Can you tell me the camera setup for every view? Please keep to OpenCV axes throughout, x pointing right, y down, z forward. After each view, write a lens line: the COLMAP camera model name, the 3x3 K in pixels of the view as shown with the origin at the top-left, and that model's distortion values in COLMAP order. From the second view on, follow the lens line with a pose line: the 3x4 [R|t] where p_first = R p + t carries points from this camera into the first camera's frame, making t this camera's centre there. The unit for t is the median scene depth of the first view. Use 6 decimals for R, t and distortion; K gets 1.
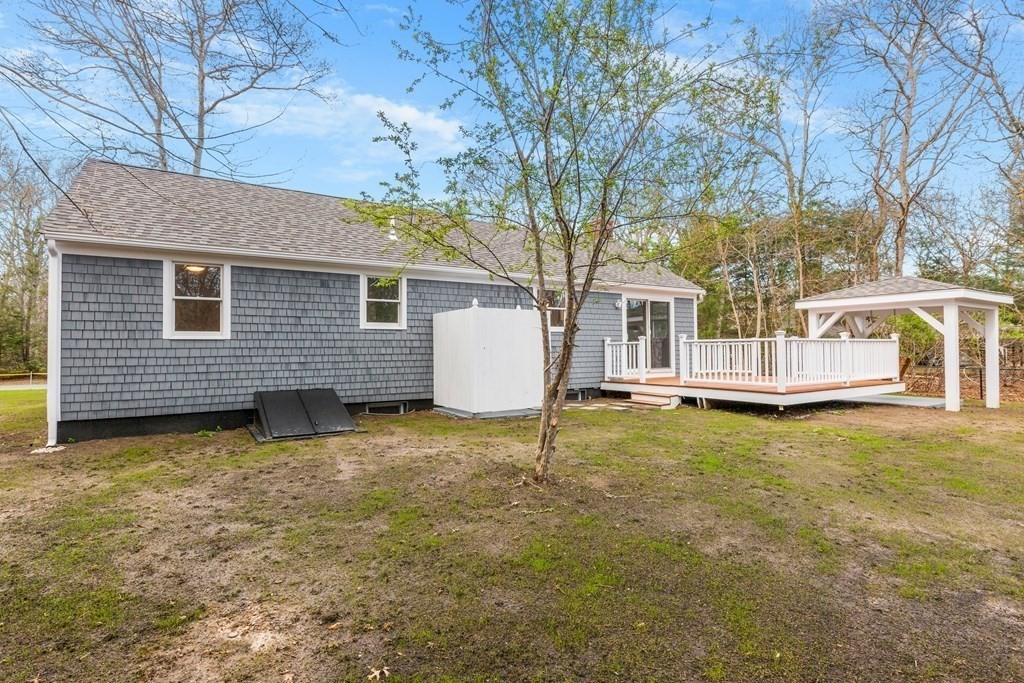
lens RADIAL K [[512.6, 0, 505.0], [0, 512.6, 343.0], [0, 0, 1]] dist [-0.005571, 0.004748]
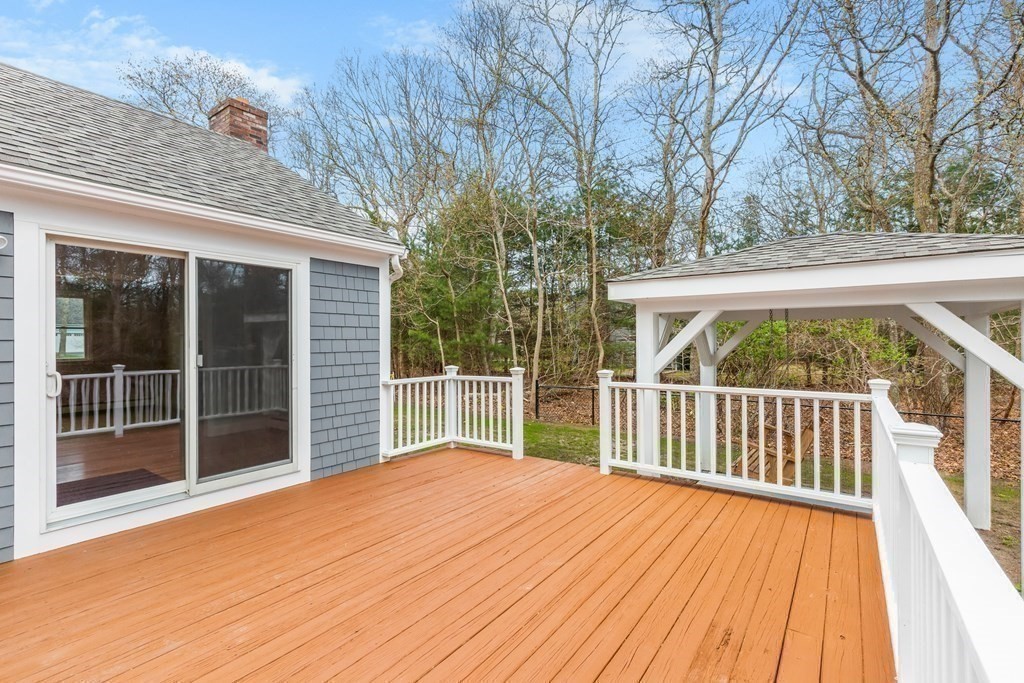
lens RADIAL K [[460.4, 0, 505.8], [0, 460.4, 339.7], [0, 0, 1]] dist [0.006852, -0.000303]
pose [[0.932509, 0.006890, 0.361081, 0.508273], [-0.011051, 0.999894, 0.009459, -0.054572], [-0.360978, -0.012811, 0.932487, 0.976401]]
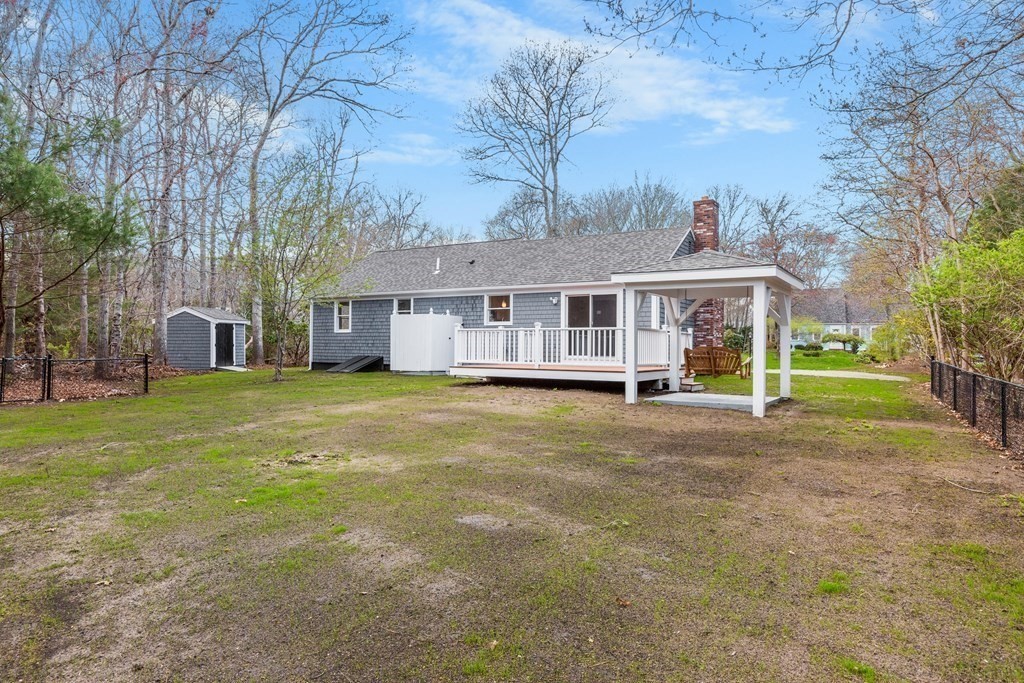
lens RADIAL K [[624.6, 0, 511.2], [0, 624.6, 341.6], [0, 0, 1]] dist [0.007360, -0.000080]
pose [[0.437938, 0.005957, -0.898986, 2.041335], [0.001687, 0.999971, 0.007448, 0.012071], [0.899004, -0.004778, 0.437915, 0.361053]]
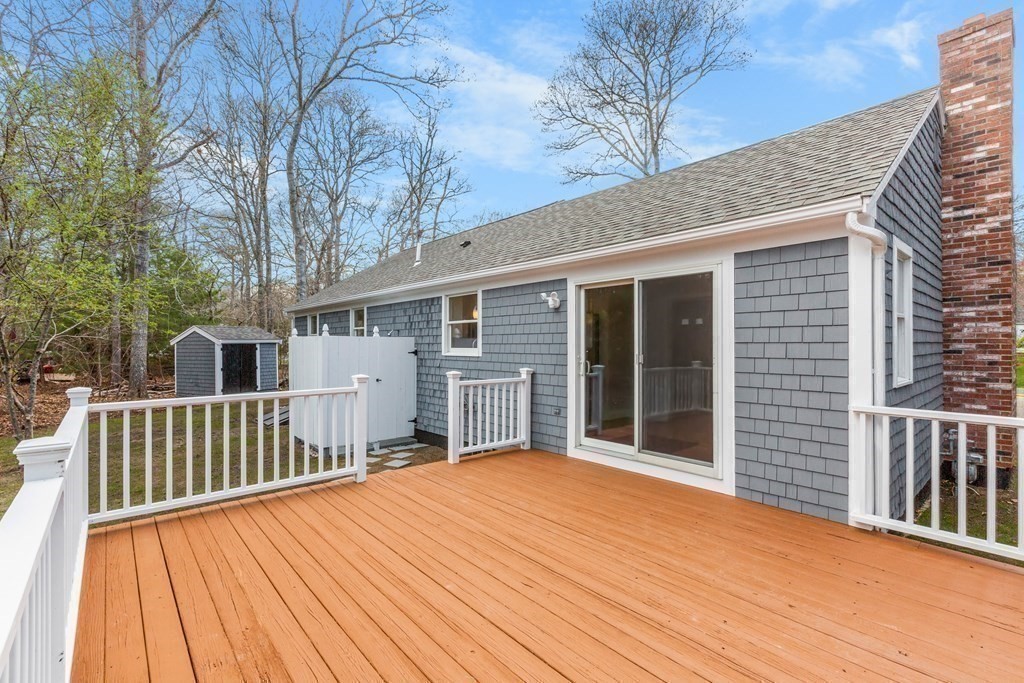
lens RADIAL K [[460.4, 0, 509.1], [0, 460.4, 345.3], [0, 0, 1]] dist [0.006852, -0.000303]
pose [[0.150356, 0.012100, -0.988558, 0.891203], [0.014930, 0.999783, 0.014508, -0.055251], [0.988519, -0.016941, 0.150143, 1.215150]]
